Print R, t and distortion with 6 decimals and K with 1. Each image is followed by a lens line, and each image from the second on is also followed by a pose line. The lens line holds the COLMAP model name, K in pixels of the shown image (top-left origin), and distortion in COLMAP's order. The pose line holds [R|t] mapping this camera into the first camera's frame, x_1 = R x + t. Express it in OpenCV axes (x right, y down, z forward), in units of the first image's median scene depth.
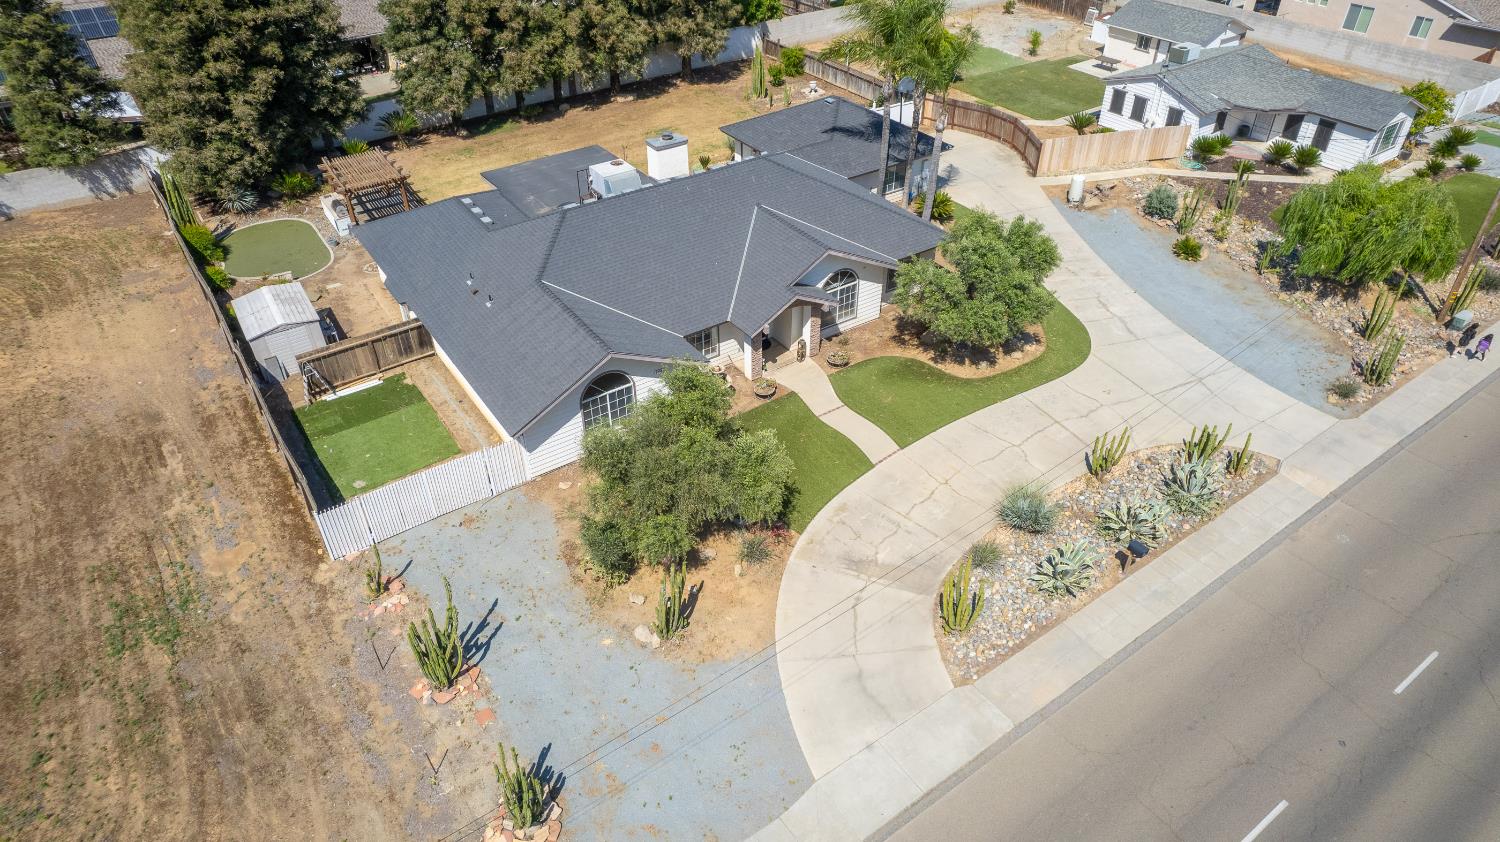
lens RADIAL K [[957.7, 0, 750.0], [0, 957.7, 421.0], [0, 0, 1]] dist [-0.079804, 0.072148]
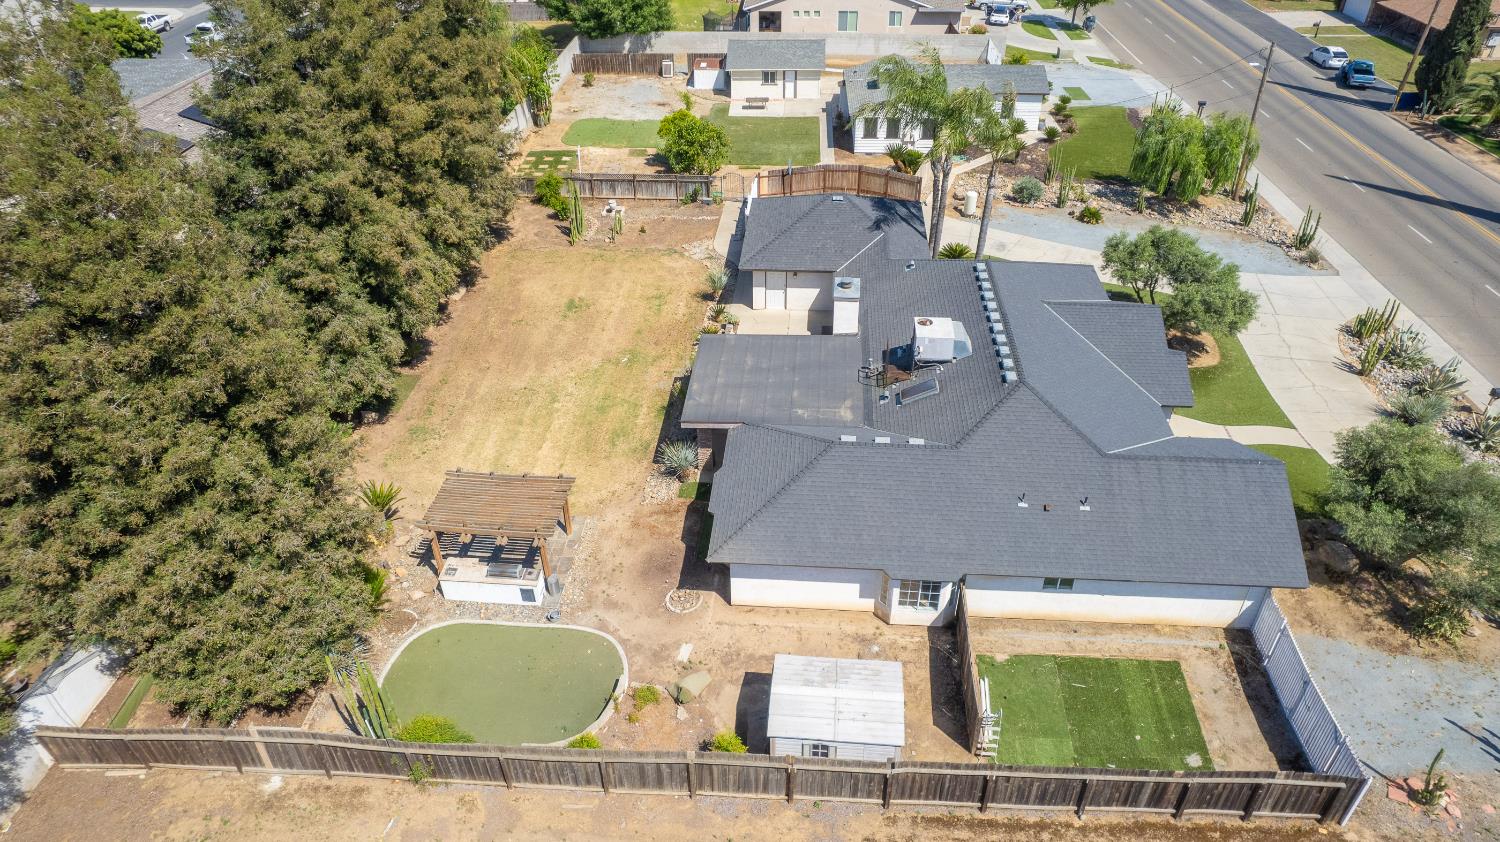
lens RADIAL K [[957.7, 0, 750.0], [0, 957.7, 421.0], [0, 0, 1]] dist [-0.079804, 0.072148]
pose [[0.628018, -0.452922, 0.632815, -0.734195], [0.479079, 0.865837, 0.144254, -0.347072], [-0.613251, 0.212574, 0.760747, 0.394079]]
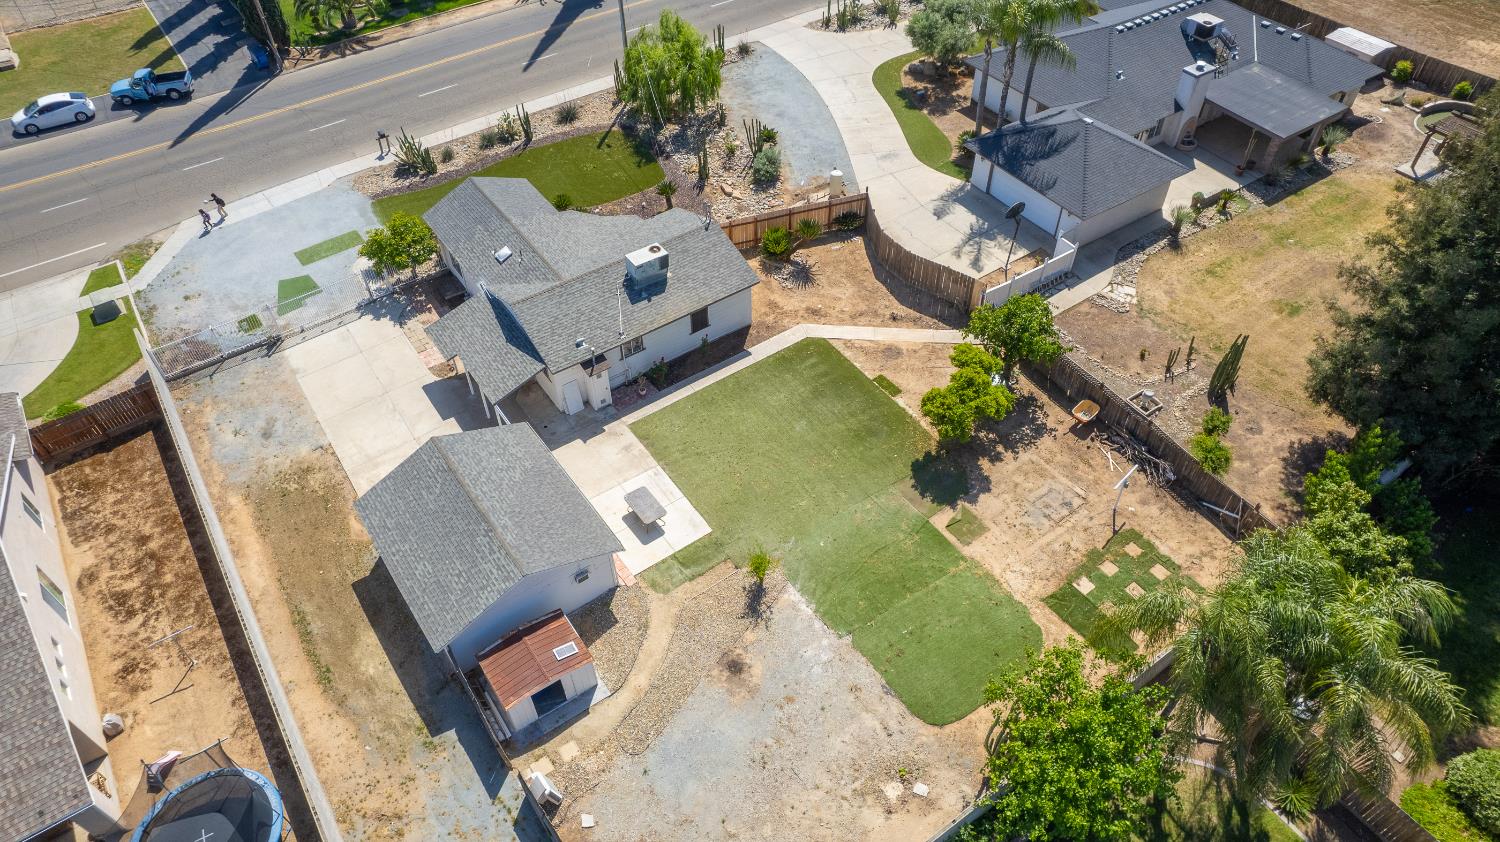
lens RADIAL K [[957.7, 0, 750.0], [0, 957.7, 421.0], [0, 0, 1]] dist [-0.079804, 0.072148]
pose [[-0.999858, 0.000238, 0.016837, 0.474386], [0.016756, 0.112800, 0.993476, -1.444869], [-0.001663, 0.993618, -0.112788, 1.554507]]
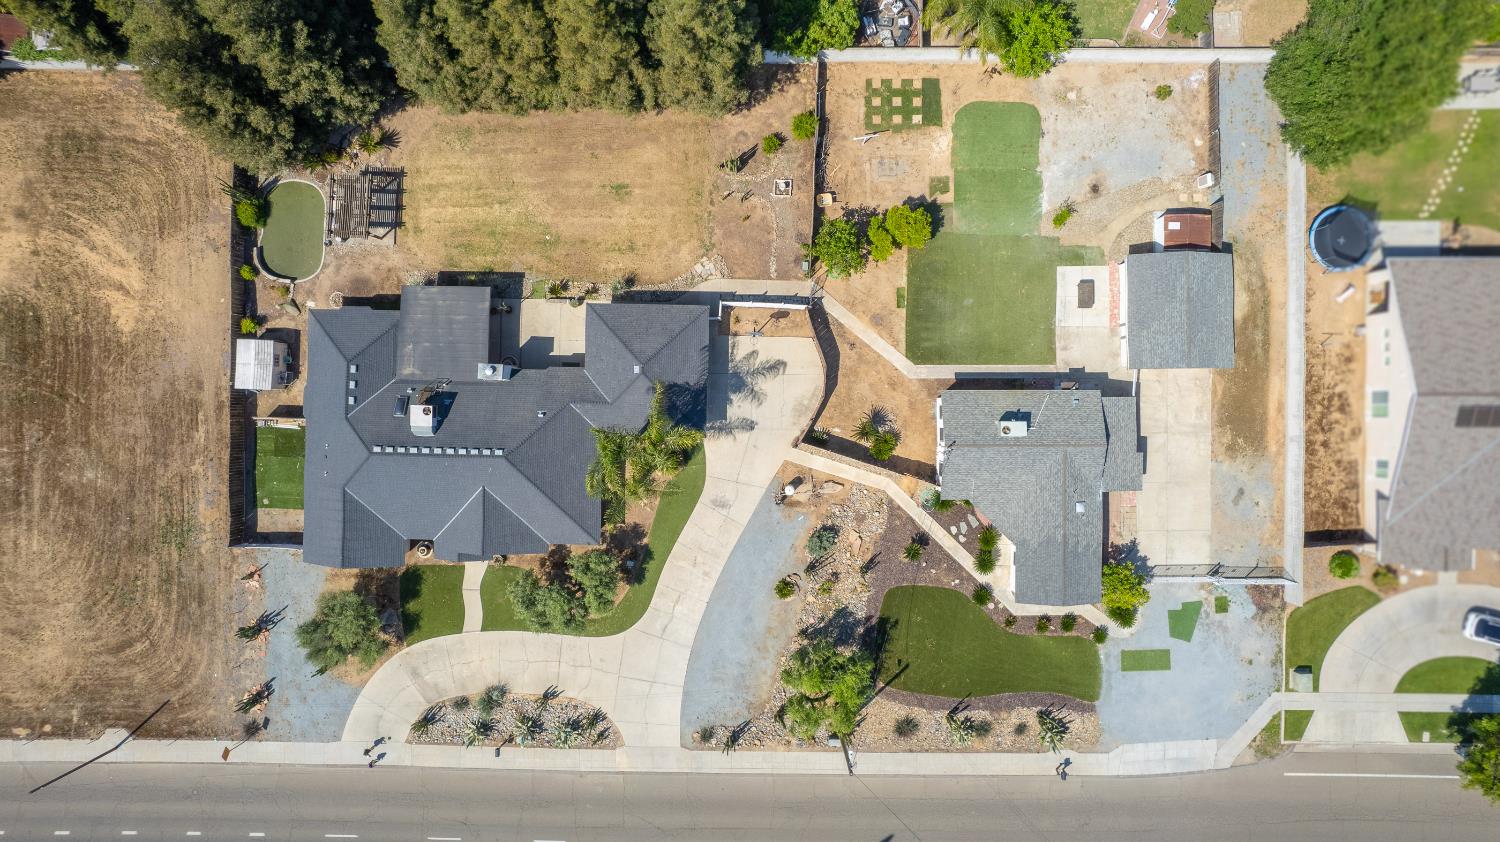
lens RADIAL K [[957.7, 0, 750.0], [0, 957.7, 421.0], [0, 0, 1]] dist [-0.079804, 0.072148]
pose [[0.809882, 0.586365, -0.016365, 0.294979], [-0.335938, 0.486504, 0.806511, -1.521815], [0.480871, -0.647681, 0.590993, 0.265876]]
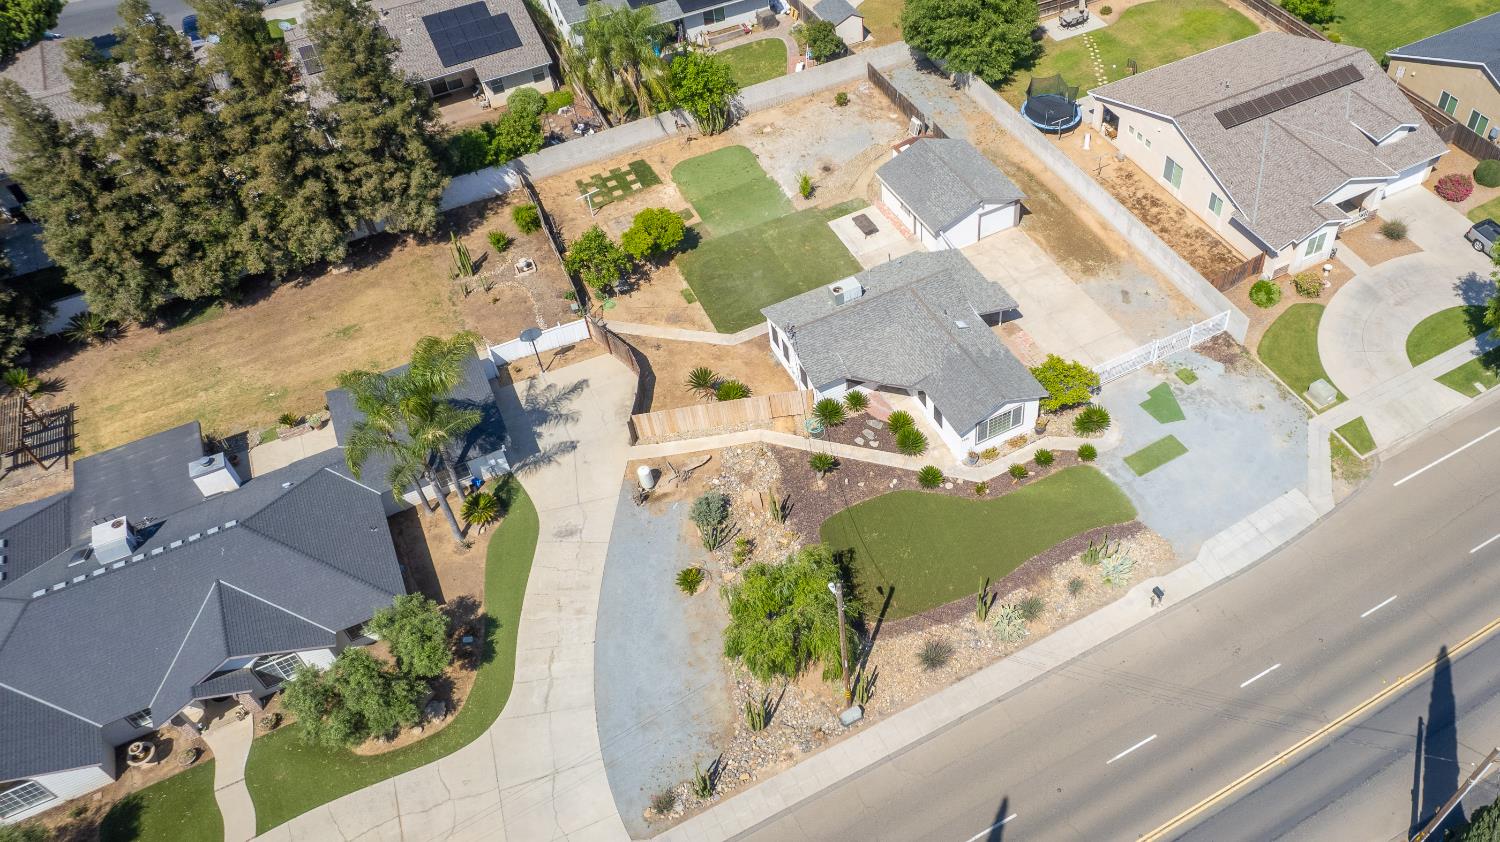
lens RADIAL K [[1136.6, 0, 910.1], [0, 1136.6, 418.5], [0, 0, 1]] dist [-0.045169, 0.004352]
pose [[0.993861, 0.075233, -0.081115, 0.813512], [-0.059020, 0.980694, 0.186428, -0.622279], [0.093575, -0.180496, 0.979114, -0.196924]]
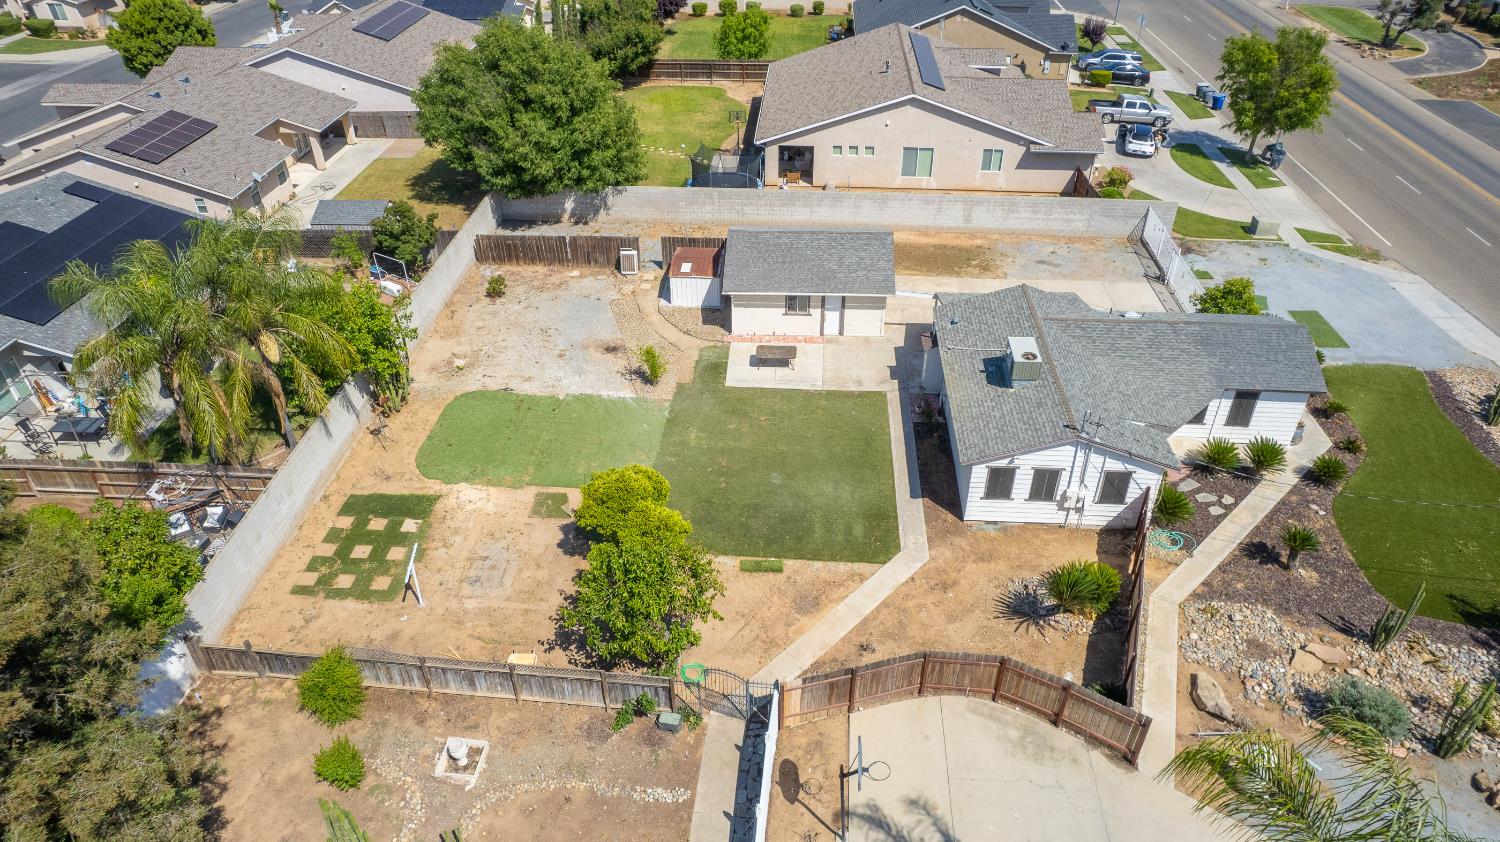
lens RADIAL K [[957.7, 0, 750.0], [0, 957.7, 421.0], [0, 0, 1]] dist [-0.079804, 0.072148]
pose [[0.639395, -0.448221, 0.624718, -0.062531], [0.471511, 0.870372, 0.141884, -0.676285], [-0.607332, 0.203841, 0.767852, 0.829243]]
